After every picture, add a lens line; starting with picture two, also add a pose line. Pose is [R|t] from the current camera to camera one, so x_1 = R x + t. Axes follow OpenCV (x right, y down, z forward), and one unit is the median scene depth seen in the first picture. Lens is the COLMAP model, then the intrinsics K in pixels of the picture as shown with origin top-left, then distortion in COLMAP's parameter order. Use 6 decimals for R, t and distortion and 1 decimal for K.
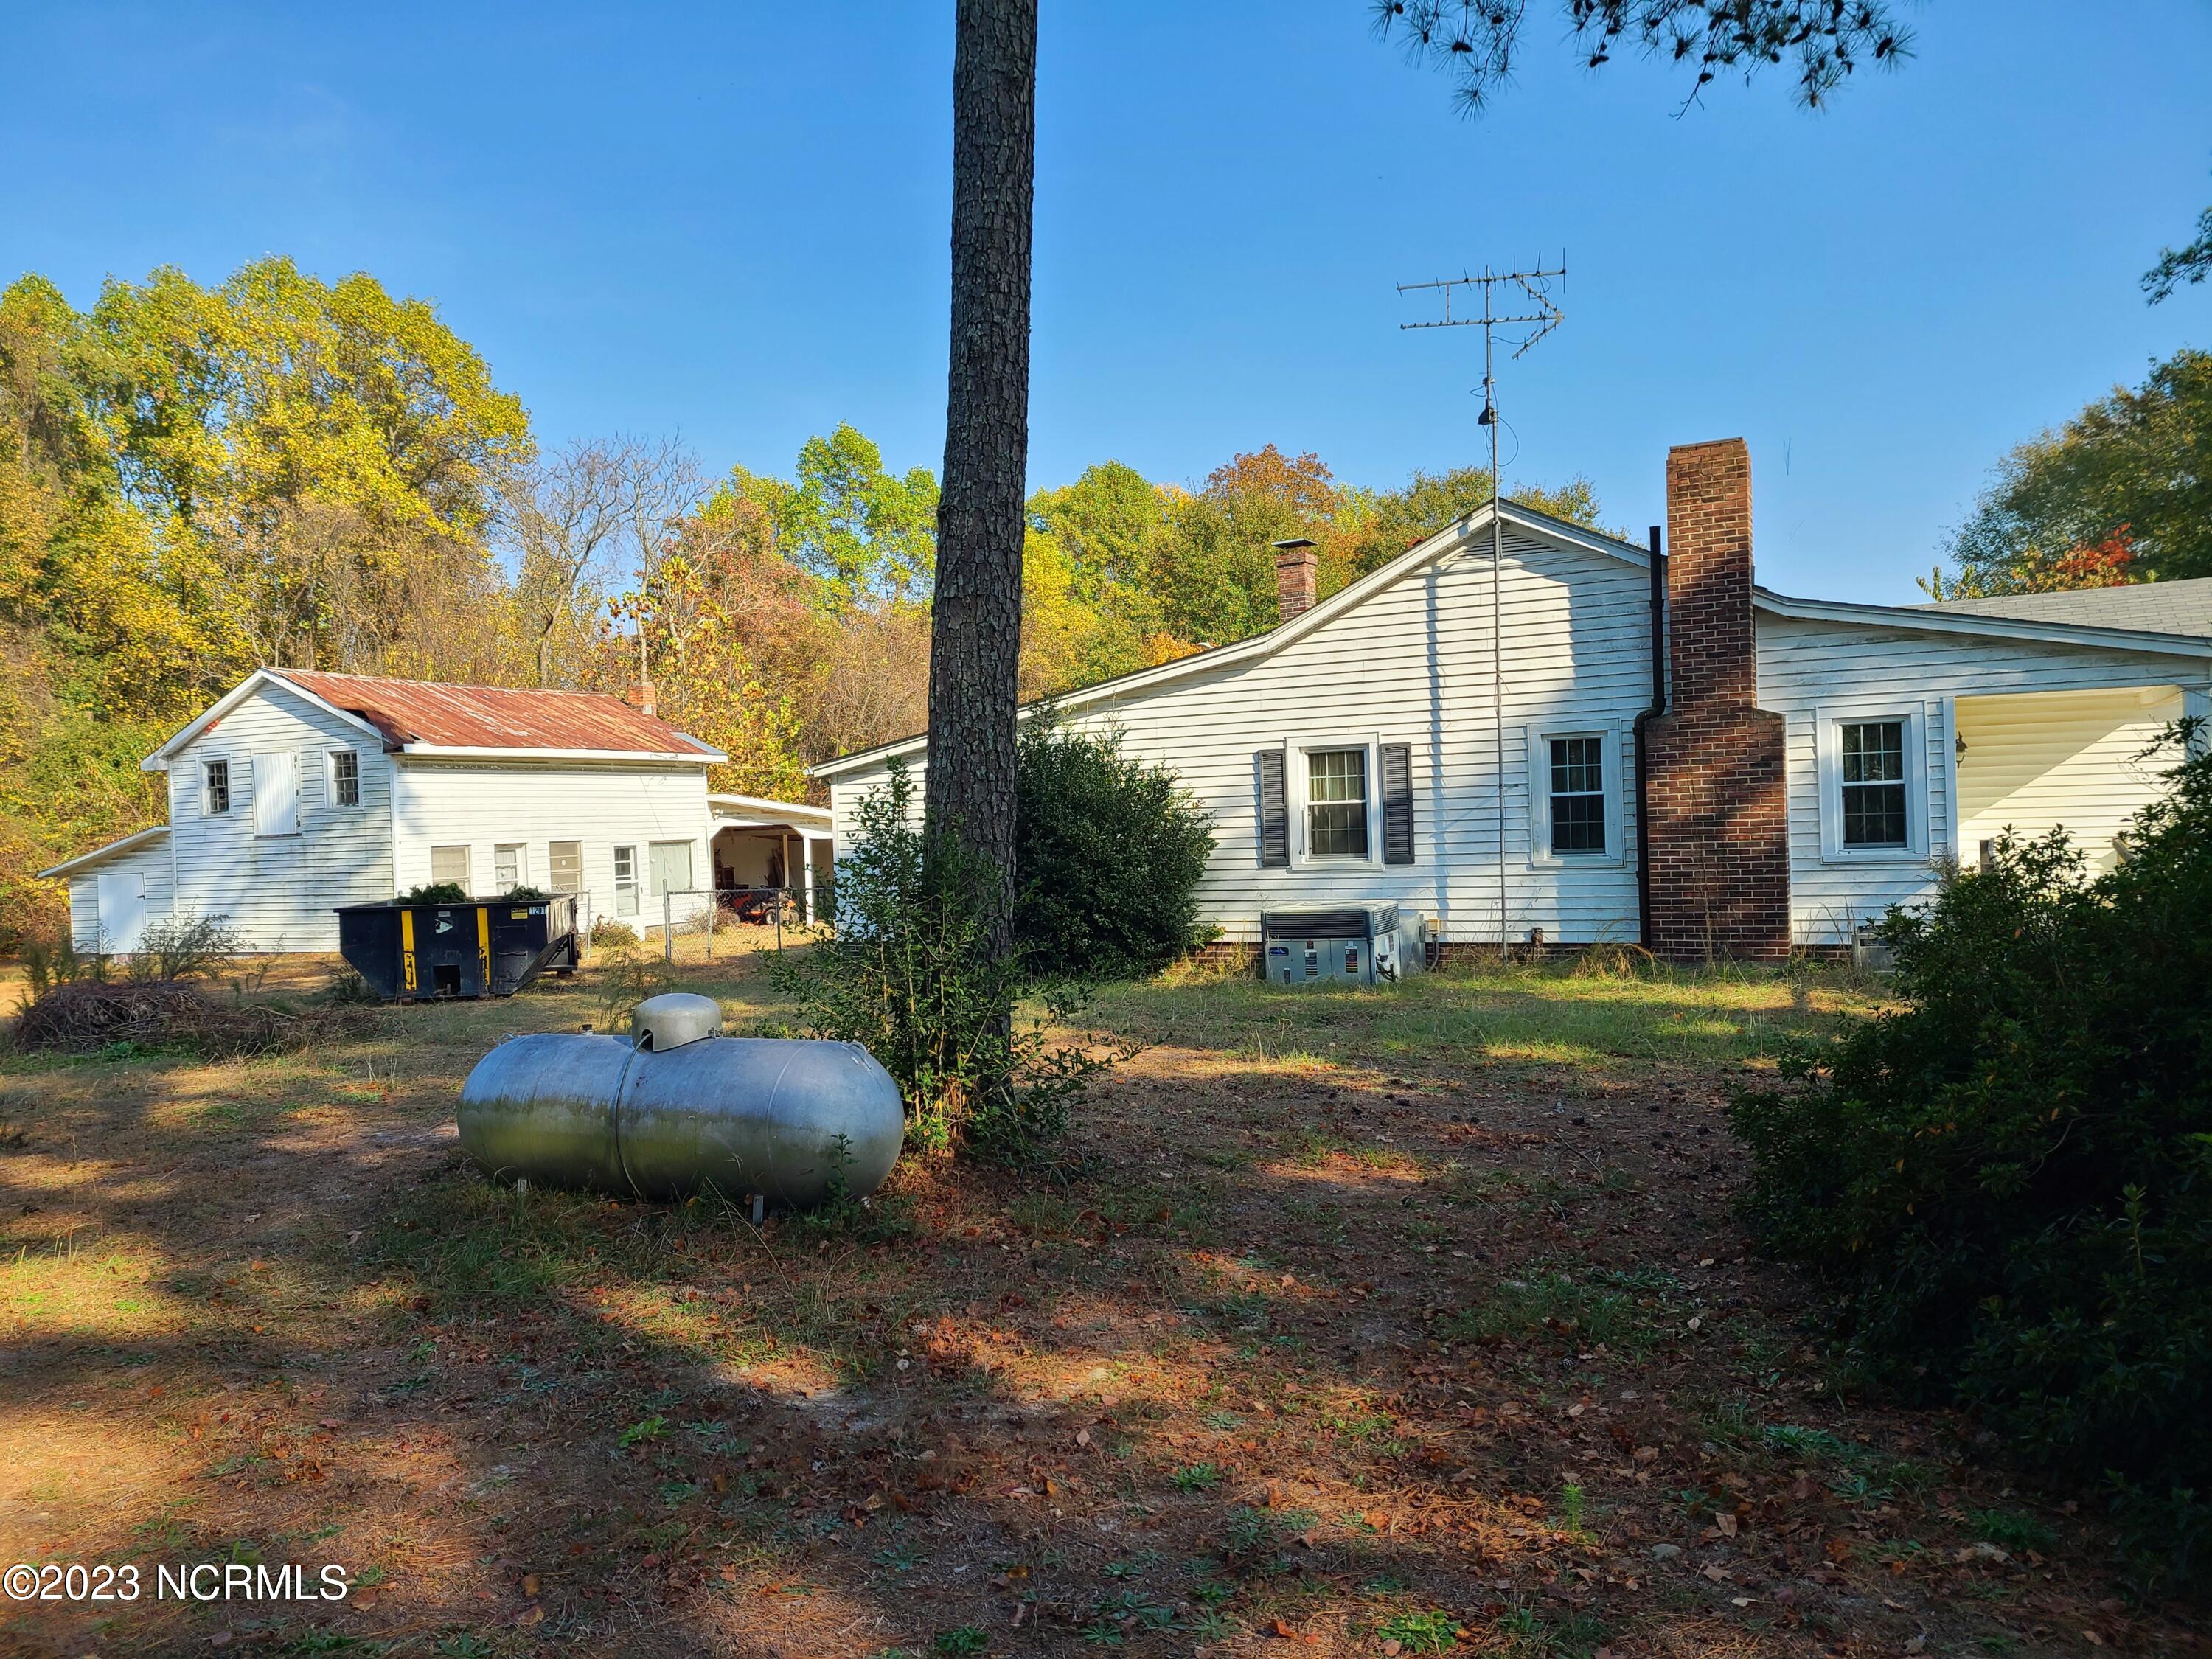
lens RADIAL K [[1650.2, 0, 1076.7], [0, 1650.2, 851.6], [0, 0, 1]] dist [0.066014, -0.055688]
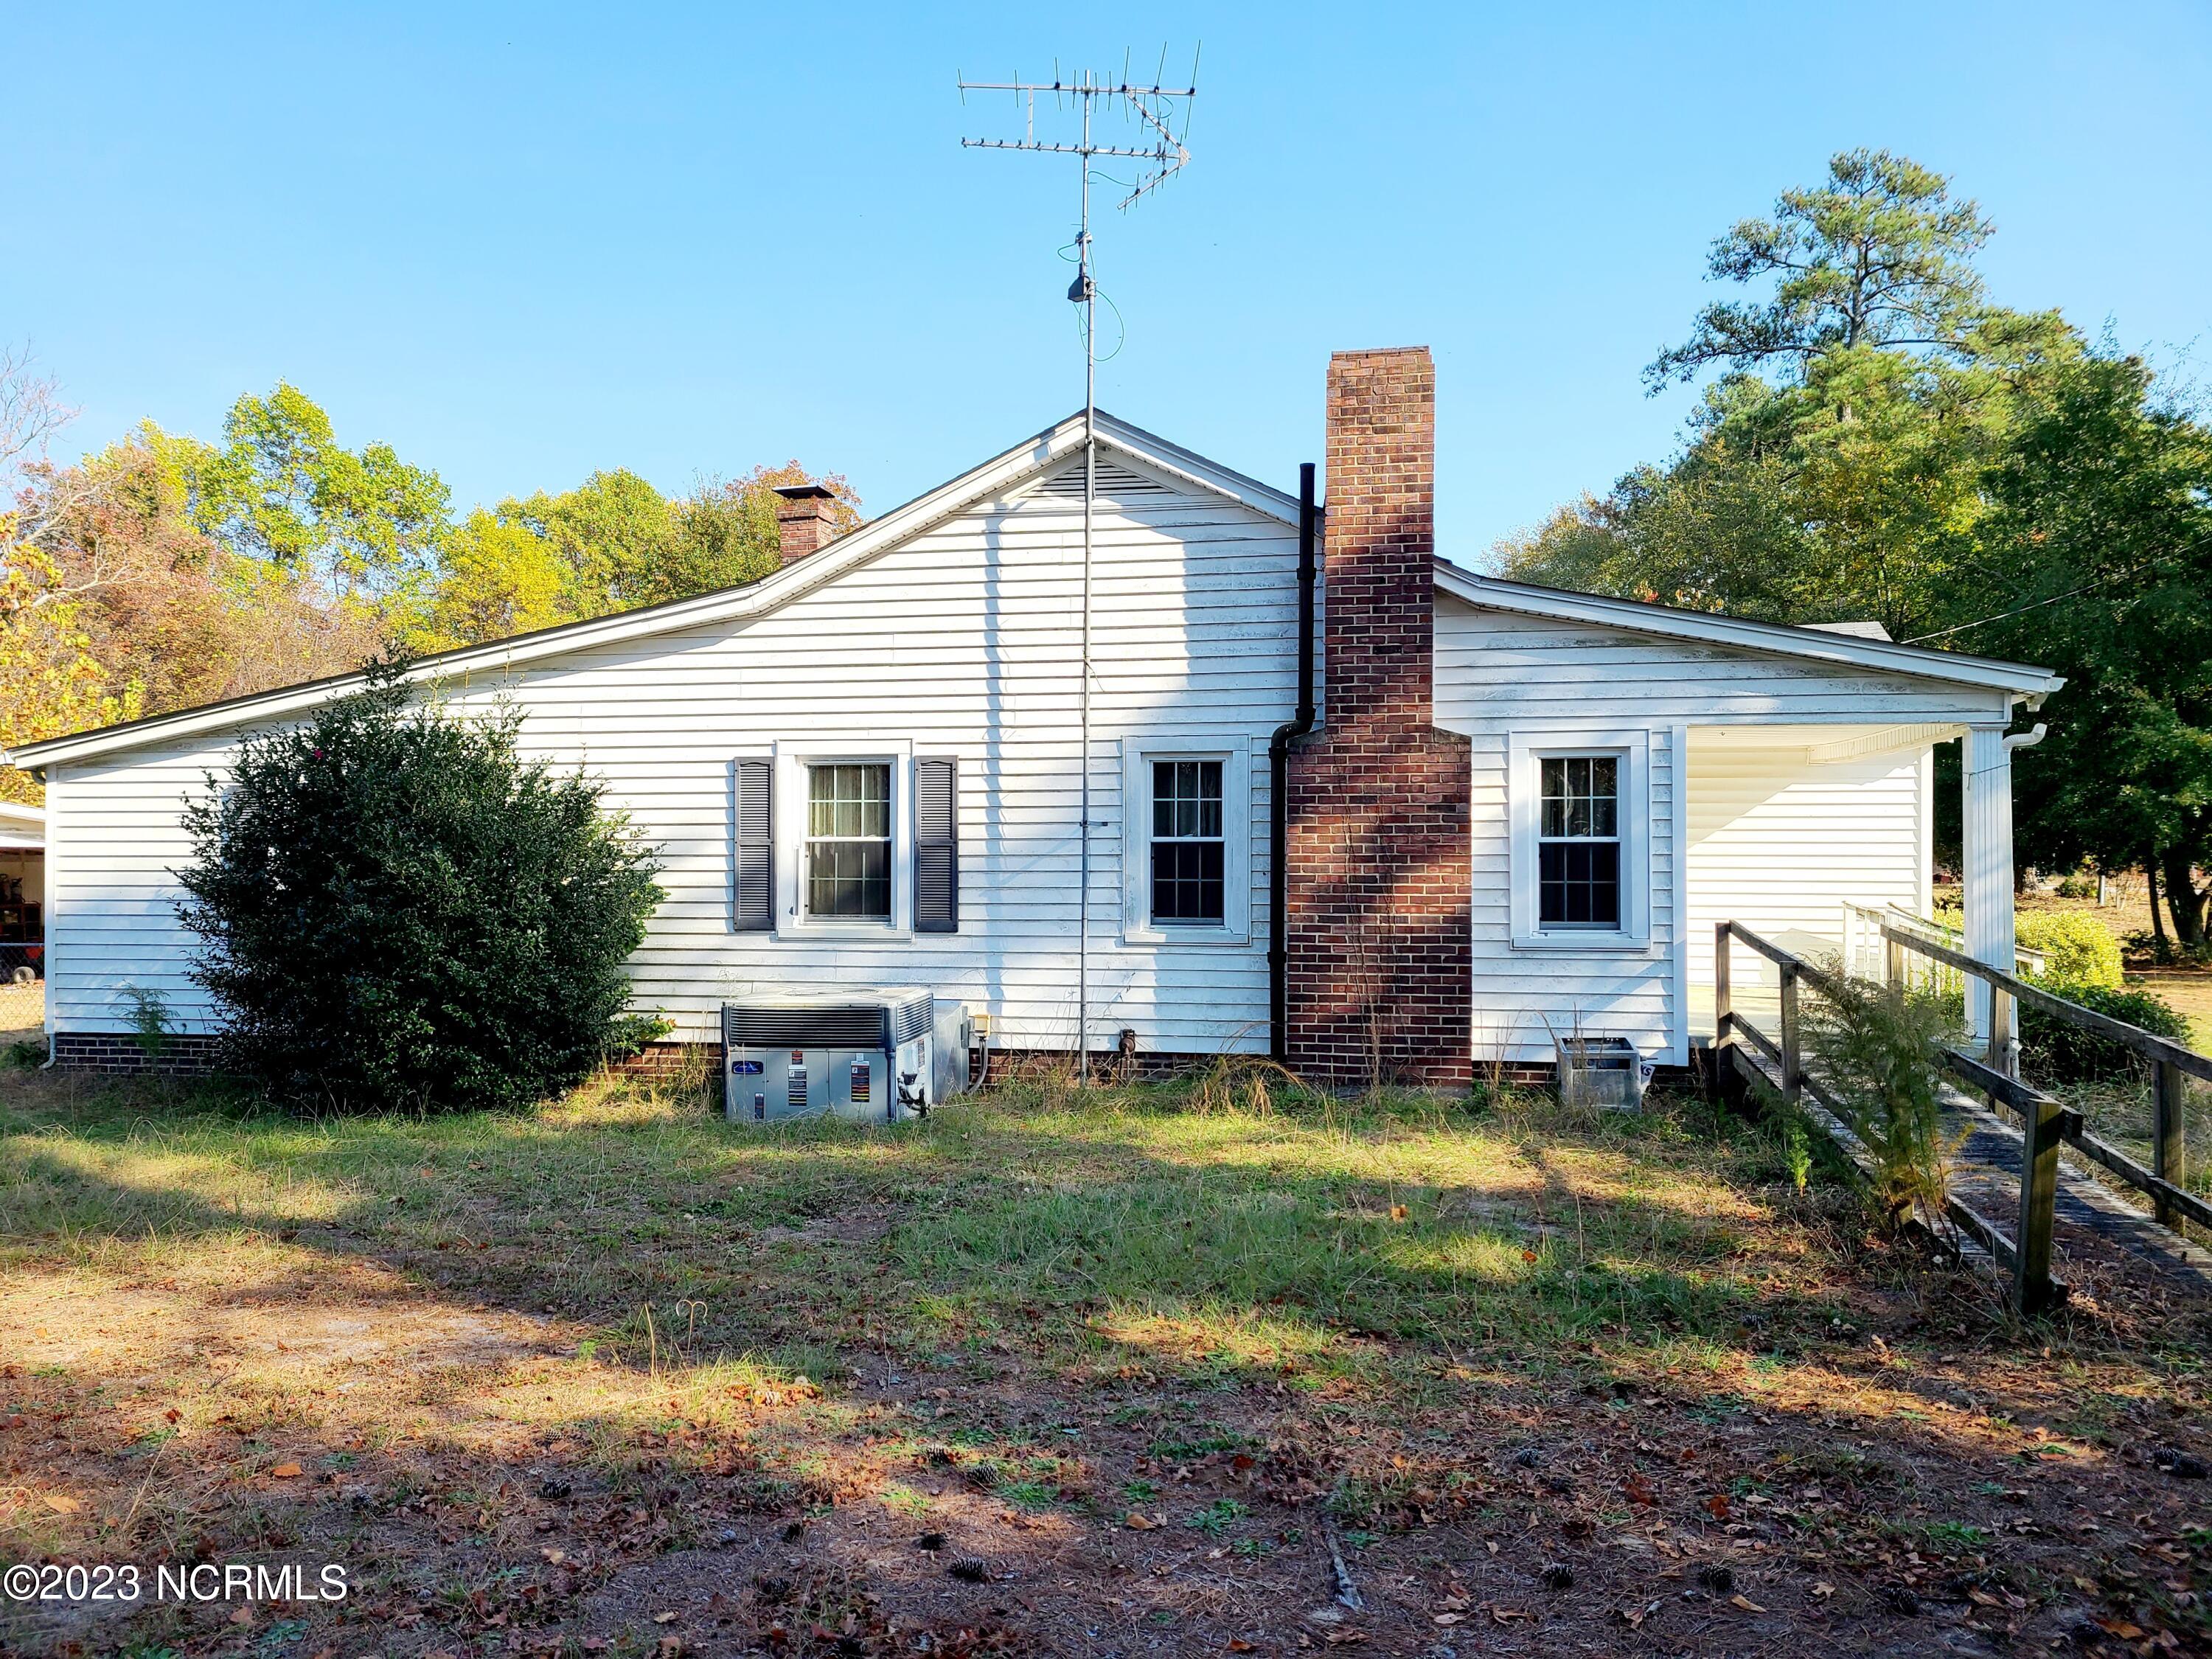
lens RADIAL K [[1737.3, 0, 1101.3], [0, 1737.3, 832.4], [0, 0, 1]] dist [0.065091, 0.000656]
pose [[0.955600, 0.040057, 0.291931, 0.051766], [-0.028638, 0.998652, -0.043288, -0.004893], [-0.293272, 0.033006, 0.955459, 0.308216]]
